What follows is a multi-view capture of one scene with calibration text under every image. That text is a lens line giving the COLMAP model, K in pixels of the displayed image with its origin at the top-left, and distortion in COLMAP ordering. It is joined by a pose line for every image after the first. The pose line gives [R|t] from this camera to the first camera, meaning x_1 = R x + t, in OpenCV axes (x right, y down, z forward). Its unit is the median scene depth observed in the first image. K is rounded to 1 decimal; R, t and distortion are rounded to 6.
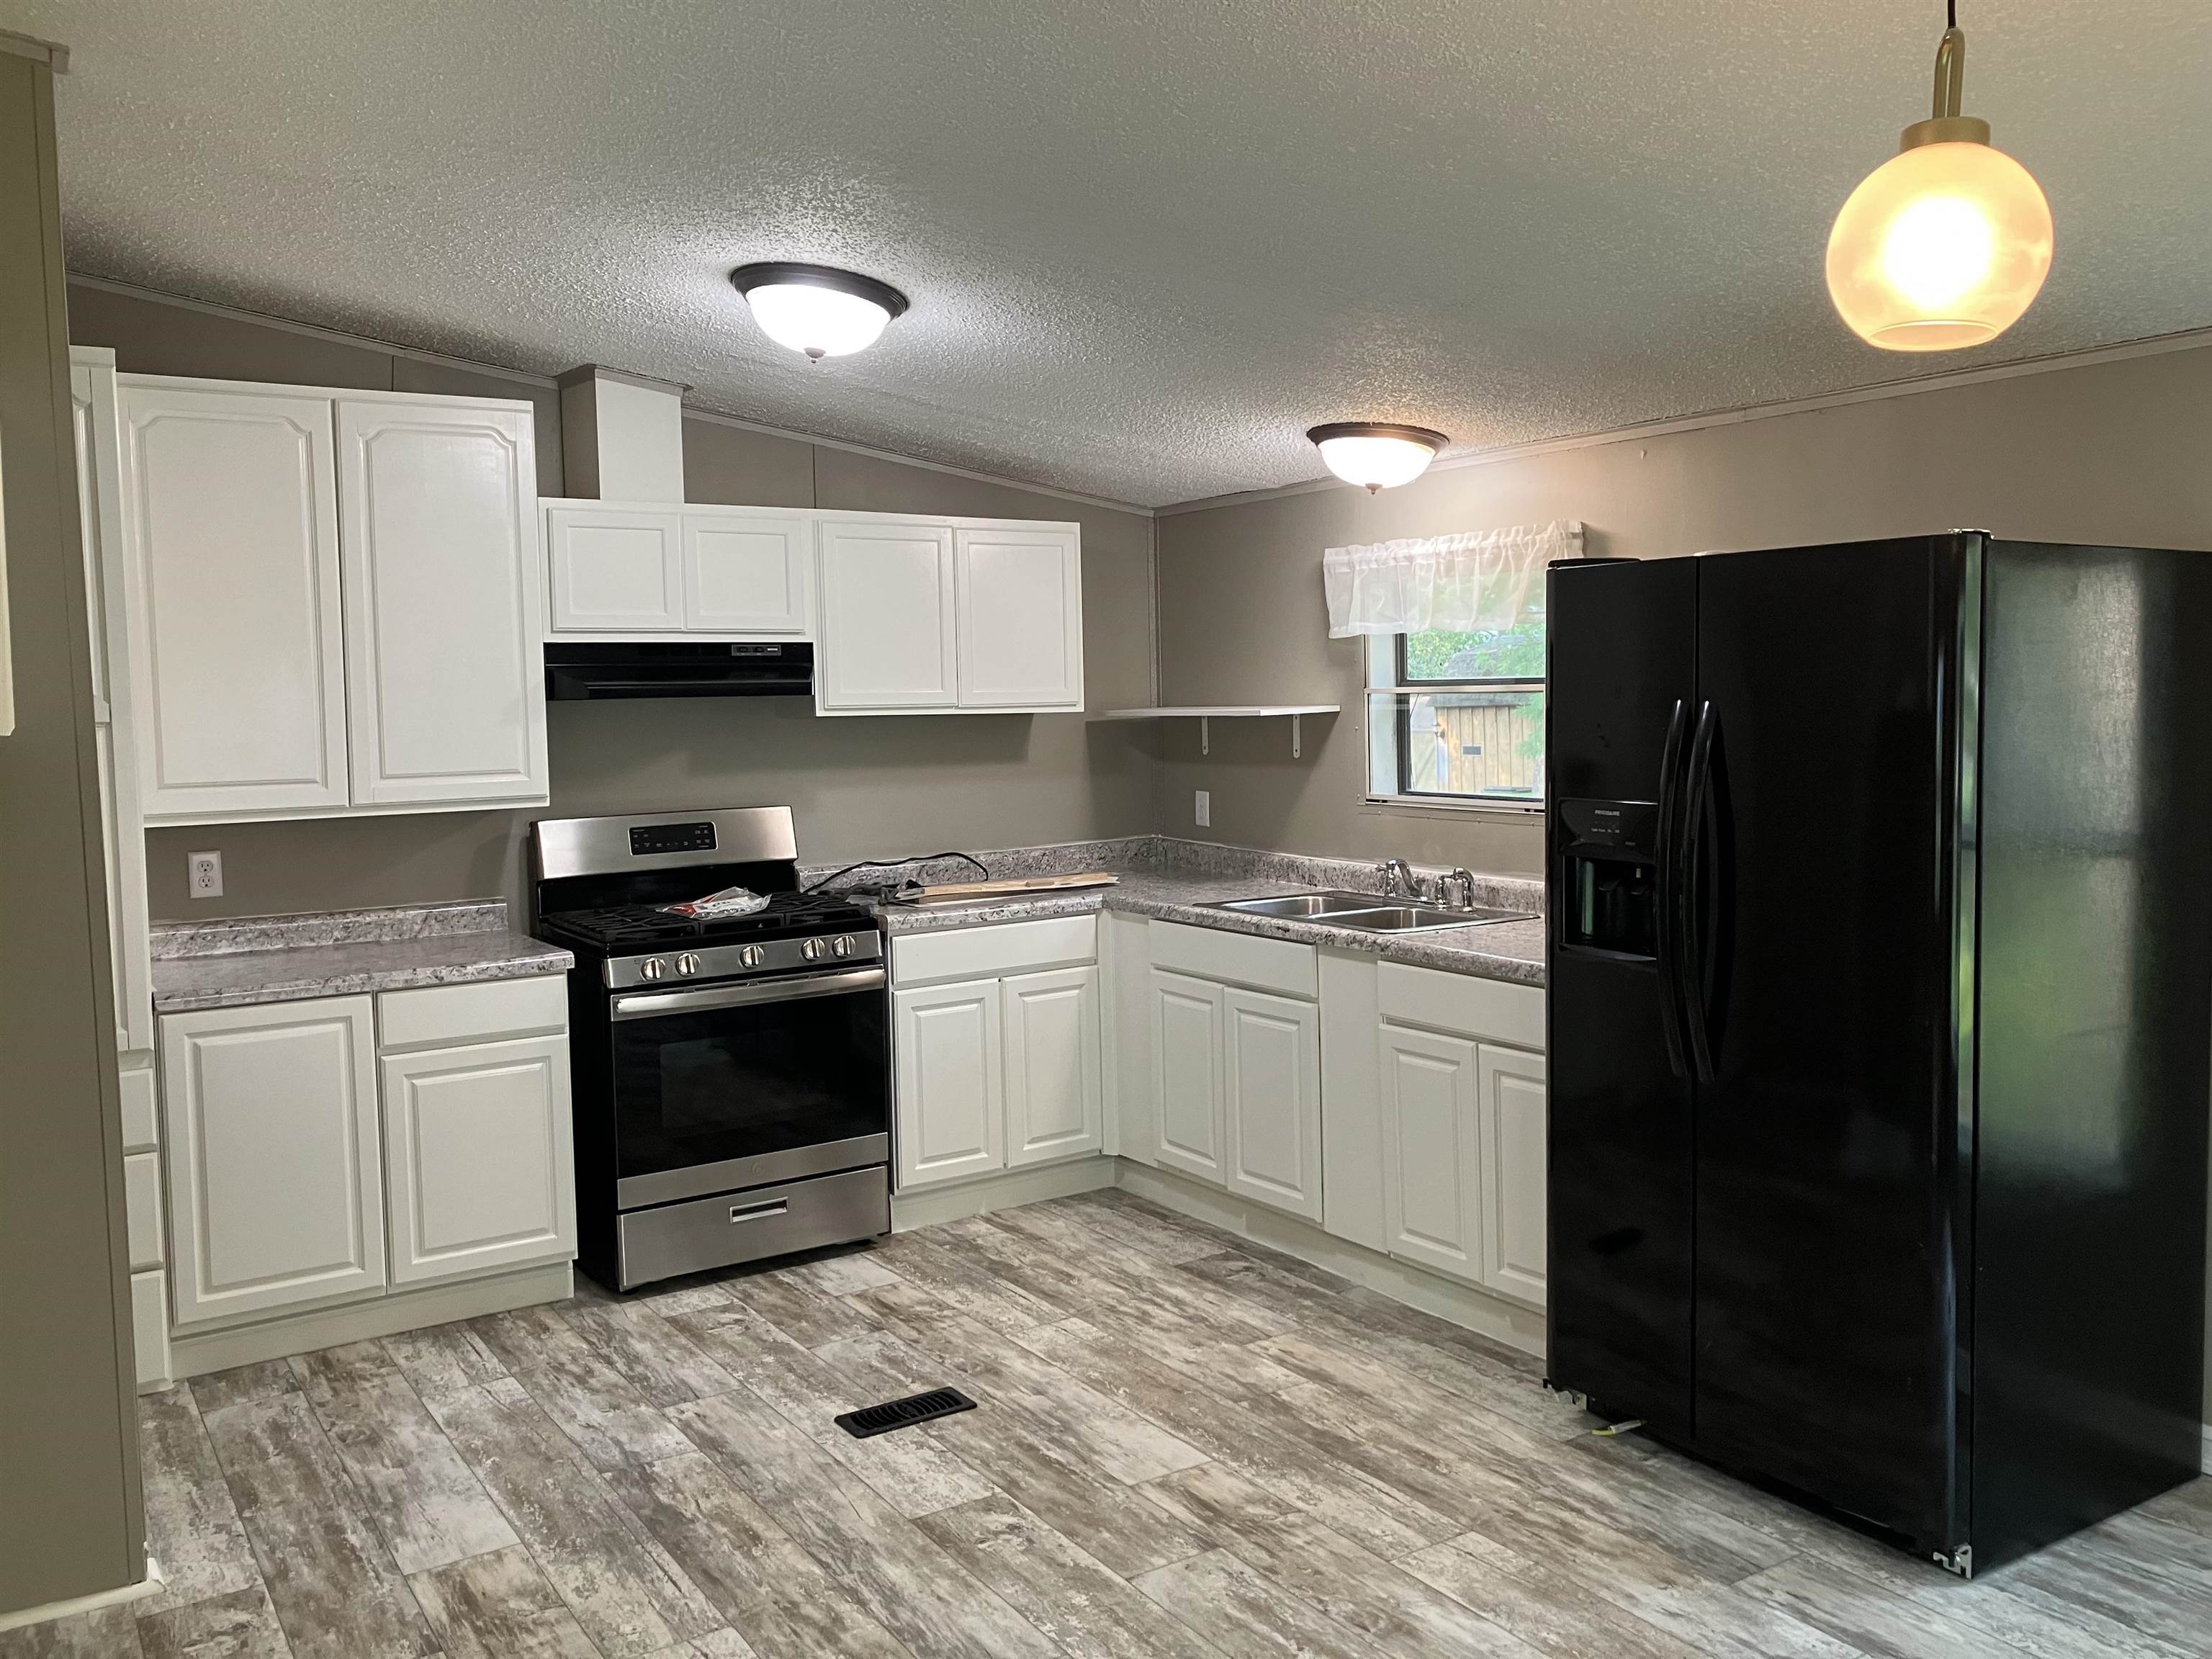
lens RADIAL K [[1776.9, 0, 1106.0], [0, 1776.9, 829.5], [0, 0, 1]] dist [0.037473, -0.003503]
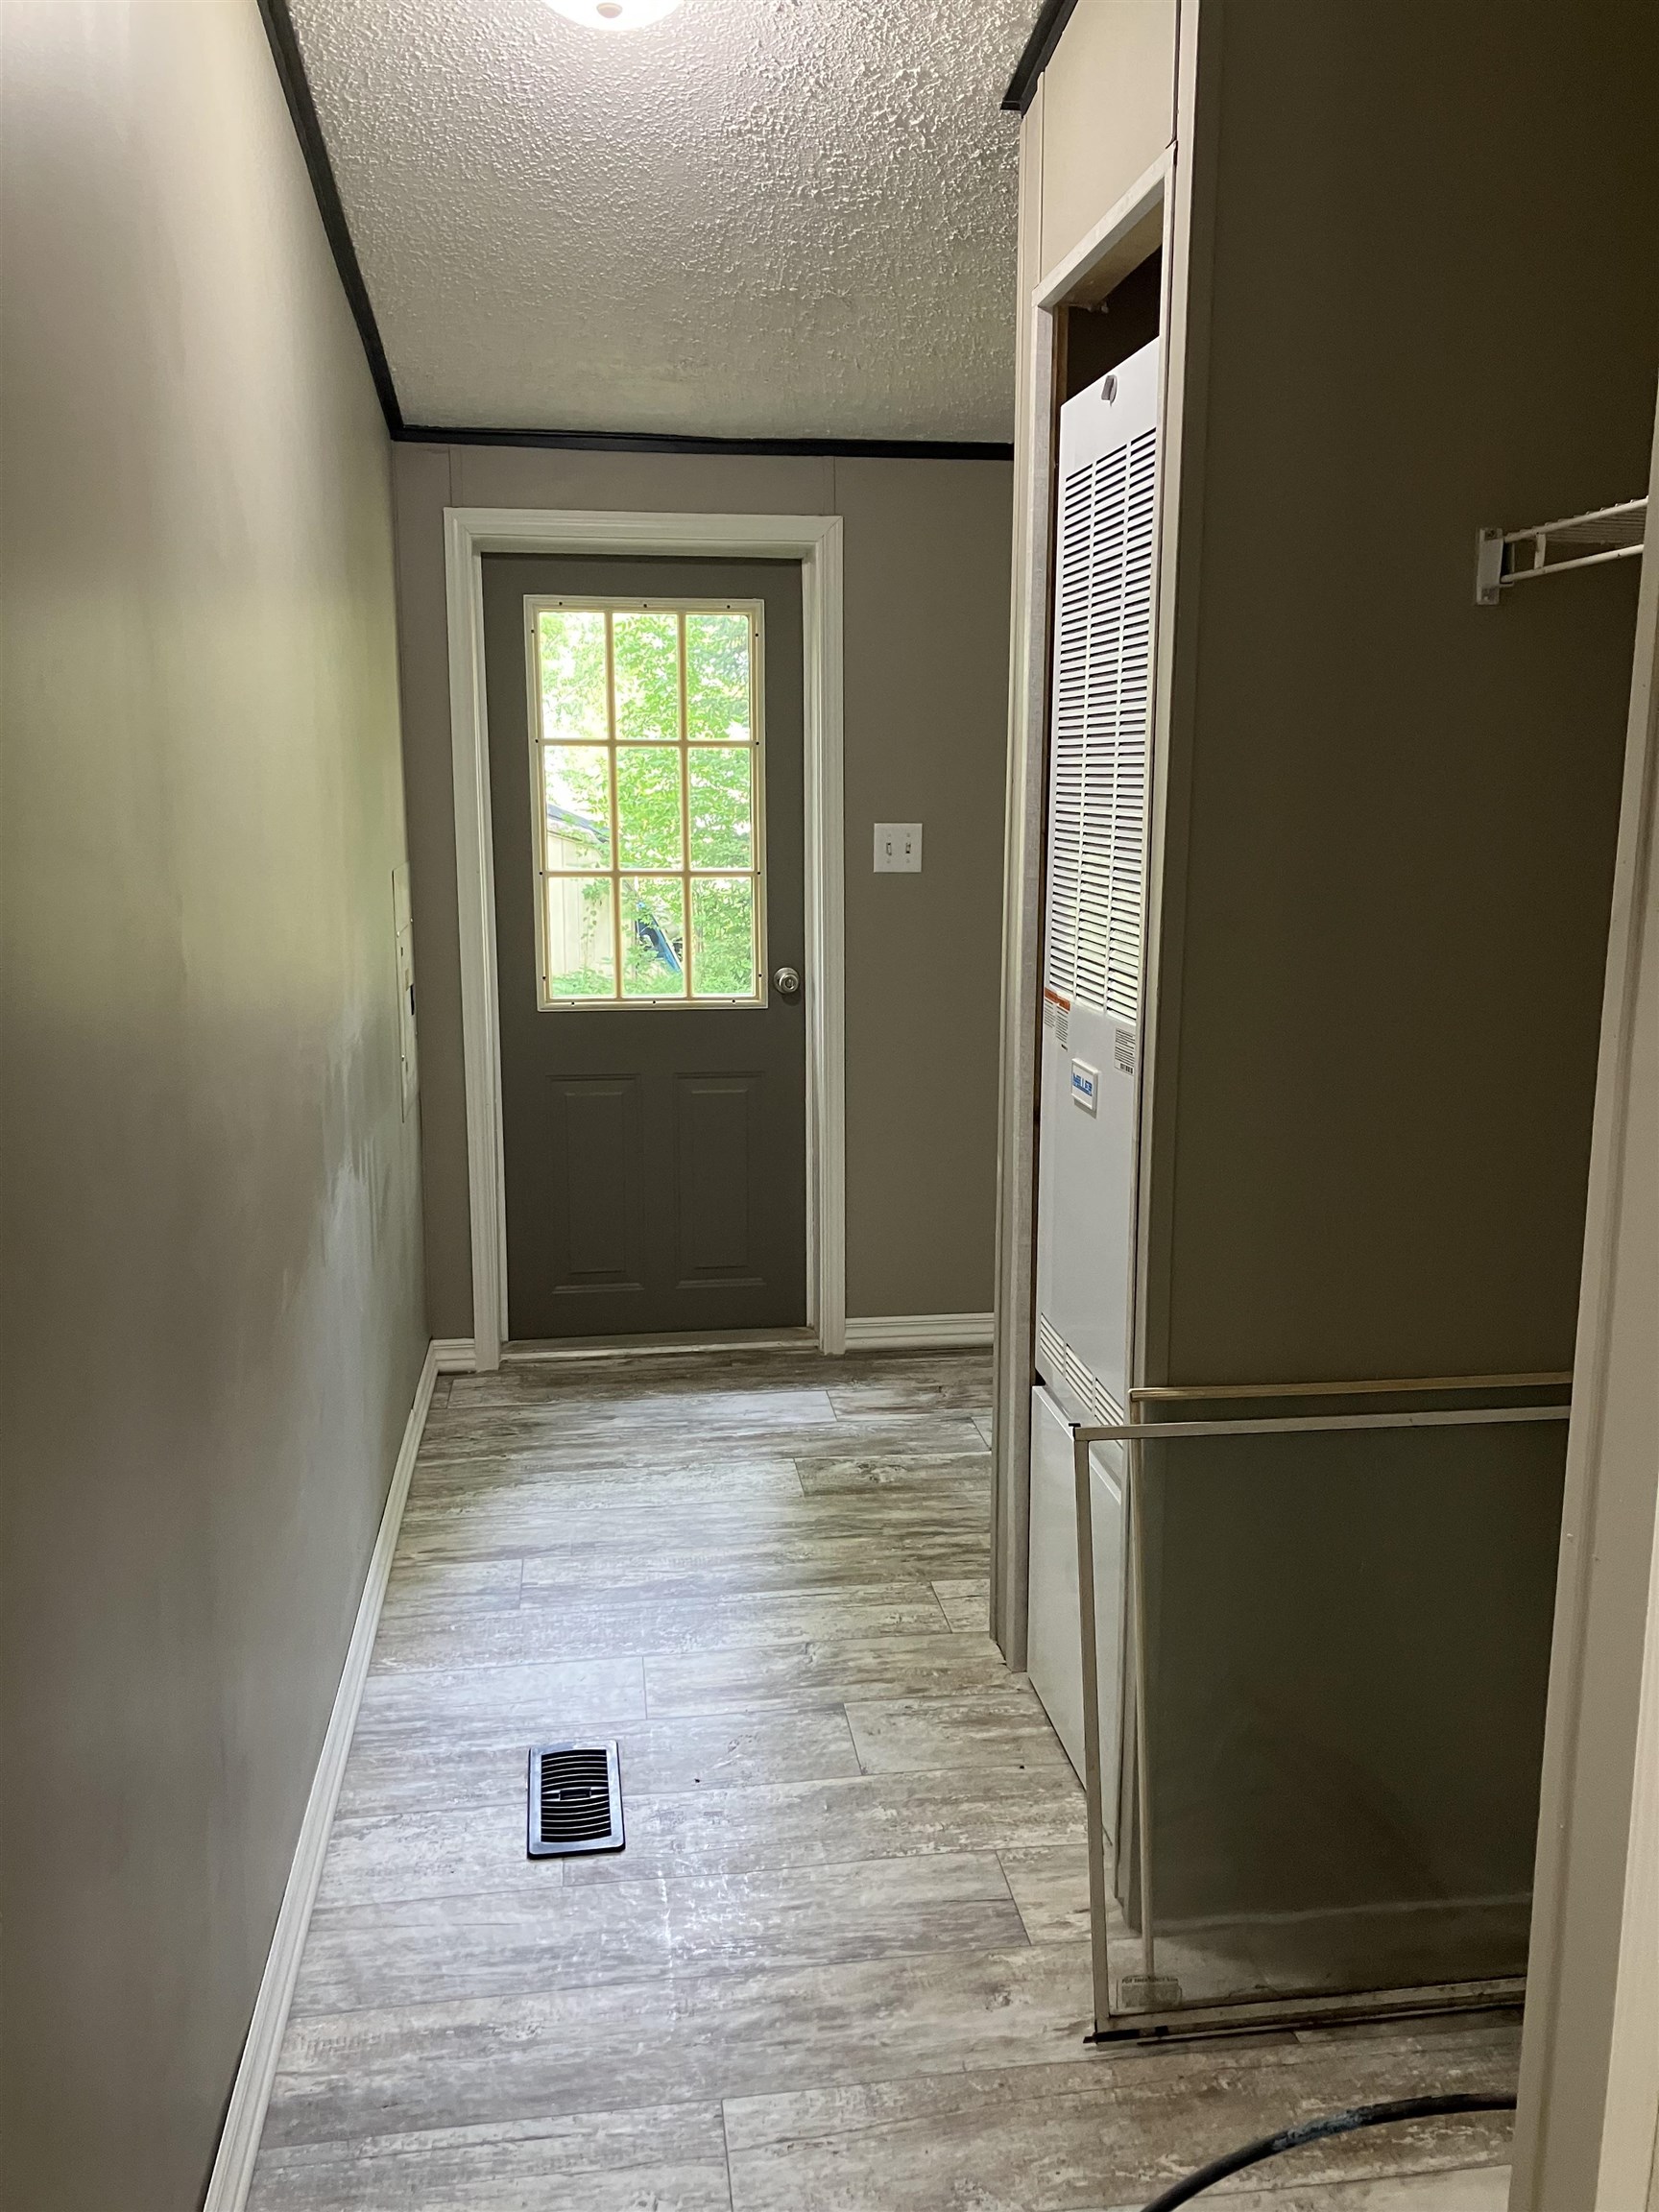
lens RADIAL K [[1776.9, 0, 829.5], [0, 1776.9, 1106.0], [0, 0, 1]] dist [0.037473, -0.003503]
pose [[0.423643, -0.137080, 0.895397, -0.956006], [0.062774, 0.990550, 0.121947, 0.030007], [-0.903652, 0.004546, 0.428244, 0.508951]]
